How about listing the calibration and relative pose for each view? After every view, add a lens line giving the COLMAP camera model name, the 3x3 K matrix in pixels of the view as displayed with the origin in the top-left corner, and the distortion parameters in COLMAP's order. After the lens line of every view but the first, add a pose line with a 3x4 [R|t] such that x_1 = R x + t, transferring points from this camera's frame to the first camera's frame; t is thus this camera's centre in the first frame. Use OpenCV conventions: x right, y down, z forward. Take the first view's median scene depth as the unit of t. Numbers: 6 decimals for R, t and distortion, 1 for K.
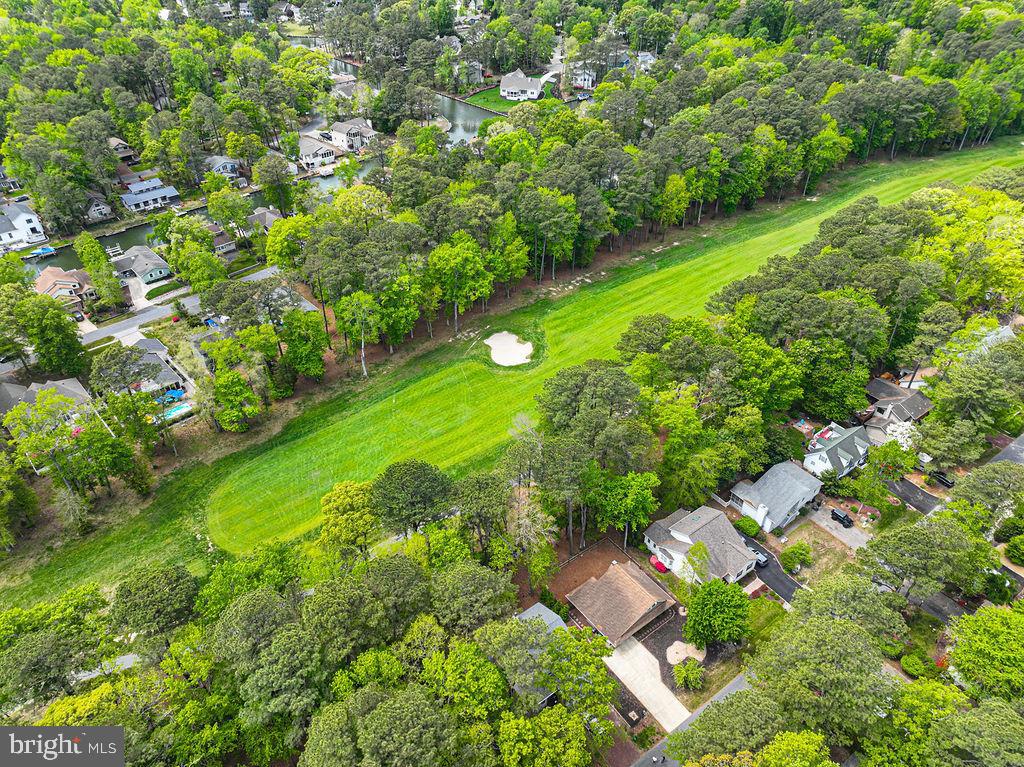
lens RADIAL K [[720.4, 0, 514.7], [0, 720.4, 382.8], [0, 0, 1]] dist [-0.002603, 0.018249]
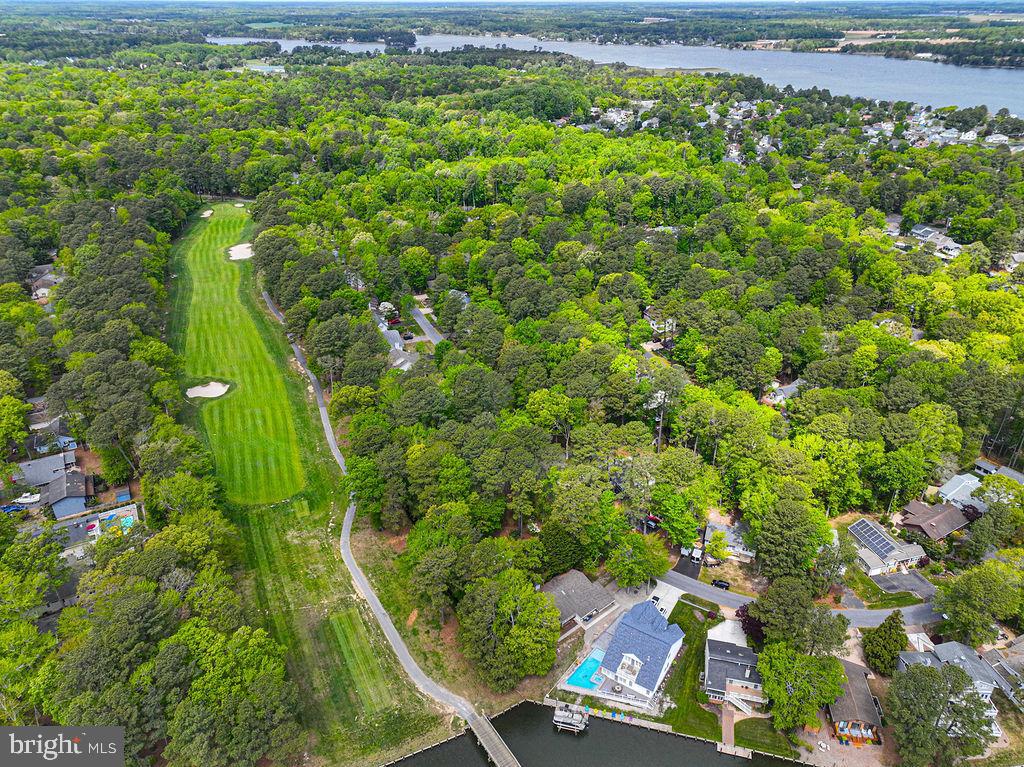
lens RADIAL K [[720.4, 0, 514.7], [0, 720.4, 382.8], [0, 0, 1]] dist [-0.002603, 0.018249]
pose [[0.238866, -0.455924, 0.857366, -1.188086], [0.579898, 0.775172, 0.250653, -0.067692], [-0.778885, 0.437312, 0.449551, -0.199142]]
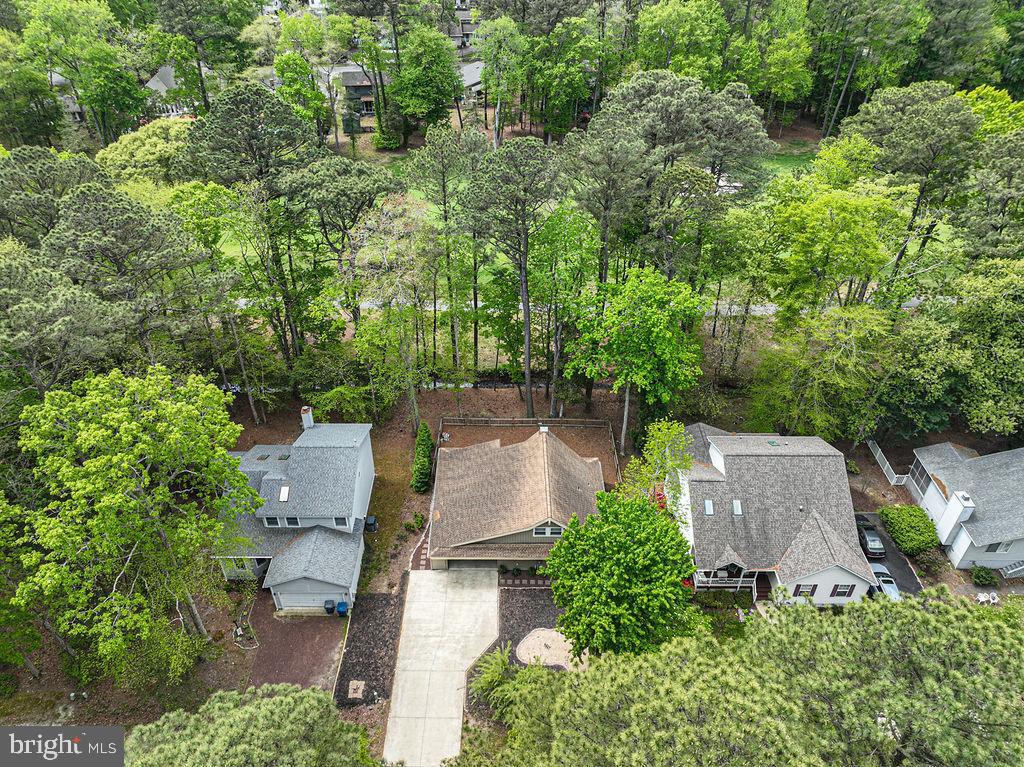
lens RADIAL K [[728.2, 0, 512.0], [0, 728.2, 383.5], [0, 0, 1]] dist [0.002538, 0.012147]
pose [[0.798486, 0.360215, -0.482354, 0.239048], [-0.363723, 0.927124, 0.090257, 0.126500], [0.479714, 0.103374, 0.871314, 0.382556]]
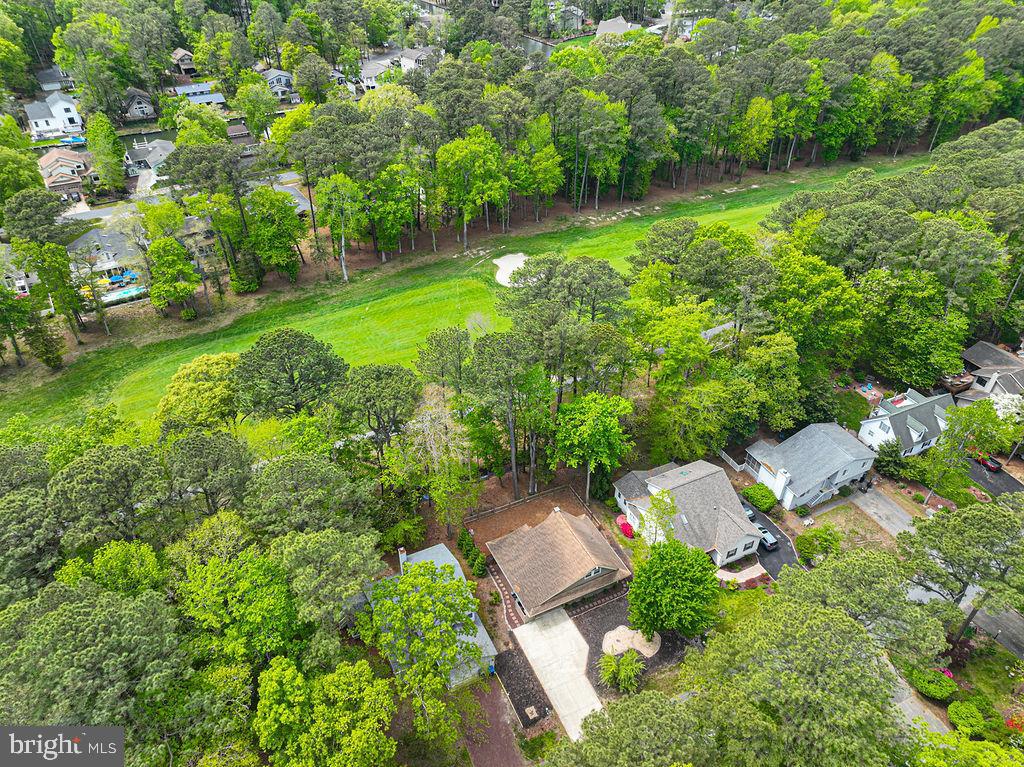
lens RADIAL K [[720.4, 0, 514.7], [0, 720.4, 382.8], [0, 0, 1]] dist [-0.002603, 0.018249]
pose [[0.982073, 0.117785, -0.147168, 0.130439], [-0.118969, 0.992898, 0.000763, 0.085632], [0.146213, 0.016759, 0.989111, 0.176146]]
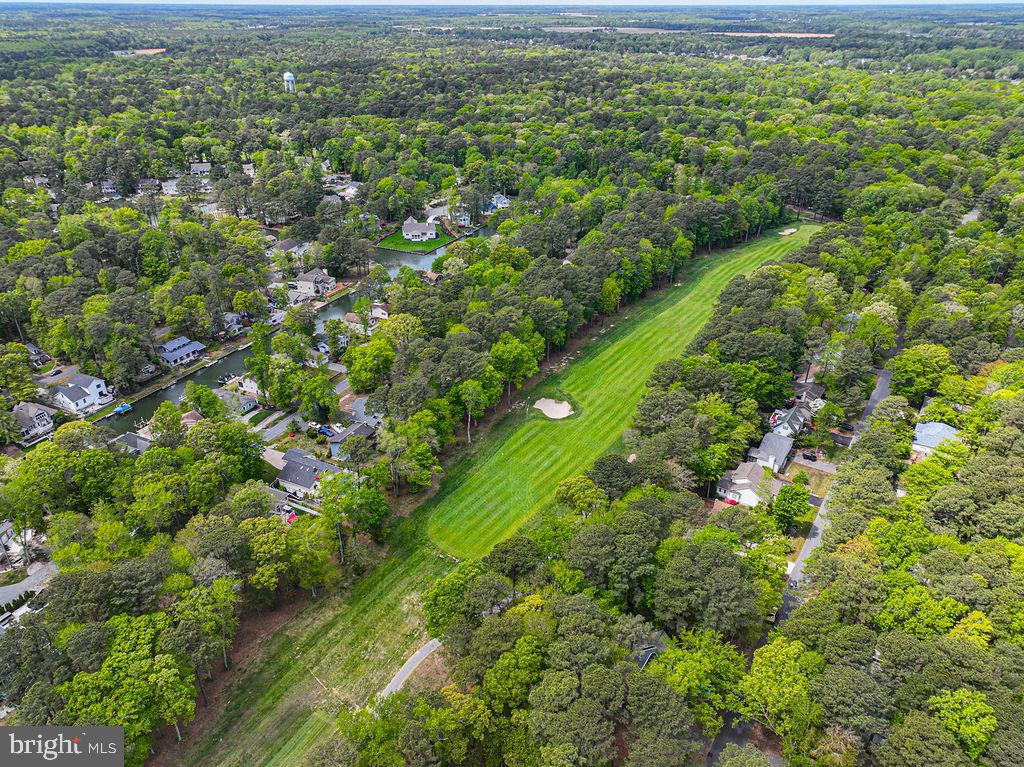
lens RADIAL K [[726.9, 0, 514.3], [0, 726.9, 384.5], [0, 0, 1]] dist [0.002460, 0.003822]
pose [[0.939734, -0.164053, 0.299979, -0.513971], [0.210463, 0.969003, -0.129380, 0.077575], [-0.269455, 0.184717, 0.945131, -0.335999]]
